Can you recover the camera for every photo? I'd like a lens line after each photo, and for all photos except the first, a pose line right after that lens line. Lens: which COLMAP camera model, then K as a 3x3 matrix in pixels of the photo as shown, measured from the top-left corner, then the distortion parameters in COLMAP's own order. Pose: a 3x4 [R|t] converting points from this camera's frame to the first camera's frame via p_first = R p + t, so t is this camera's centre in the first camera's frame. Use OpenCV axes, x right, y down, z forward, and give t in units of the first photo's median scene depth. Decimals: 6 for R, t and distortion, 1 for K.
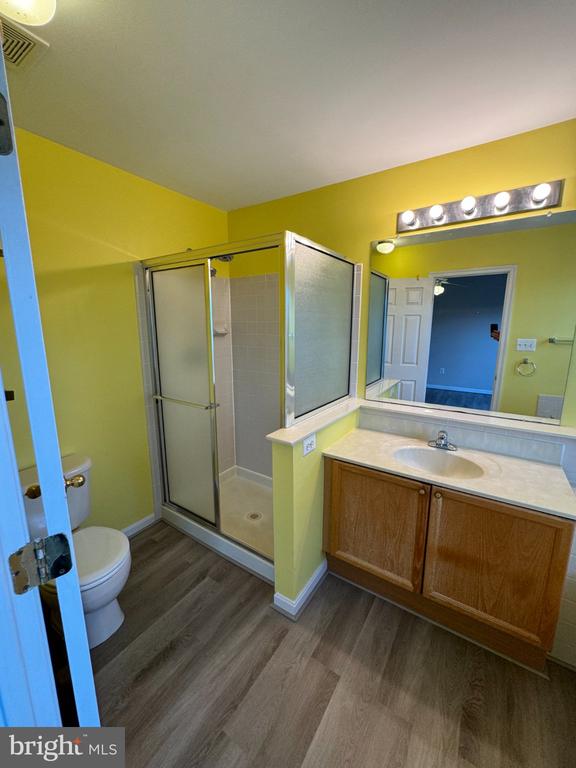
lens RADIAL K [[310.6, 0, 288.5], [0, 310.6, 383.9], [0, 0, 1]] dist [0.009522, -0.001398]
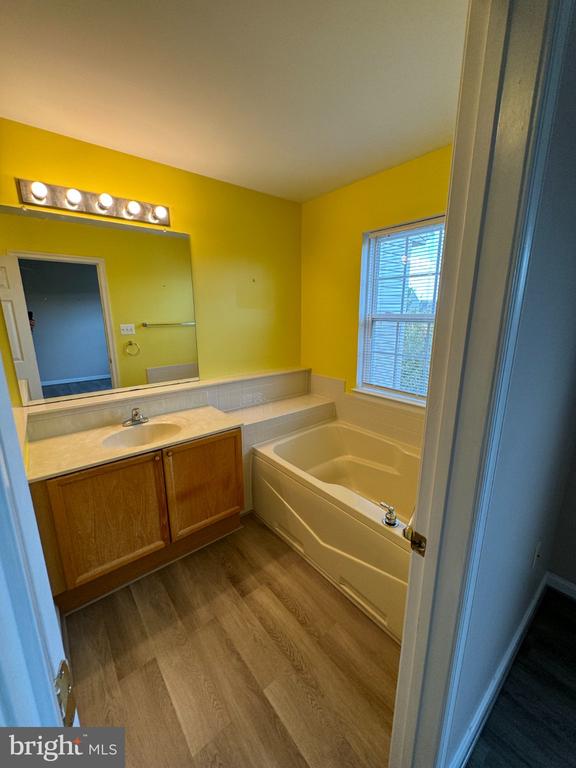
lens RADIAL K [[310.6, 0, 288.1], [0, 310.6, 383.7], [0, 0, 1]] dist [0.009522, -0.001398]
pose [[0.299007, -0.217665, 0.929094, -0.398980], [0.183696, 0.968556, 0.167792, -0.023063], [-0.936403, 0.120500, 0.329590, 0.123617]]
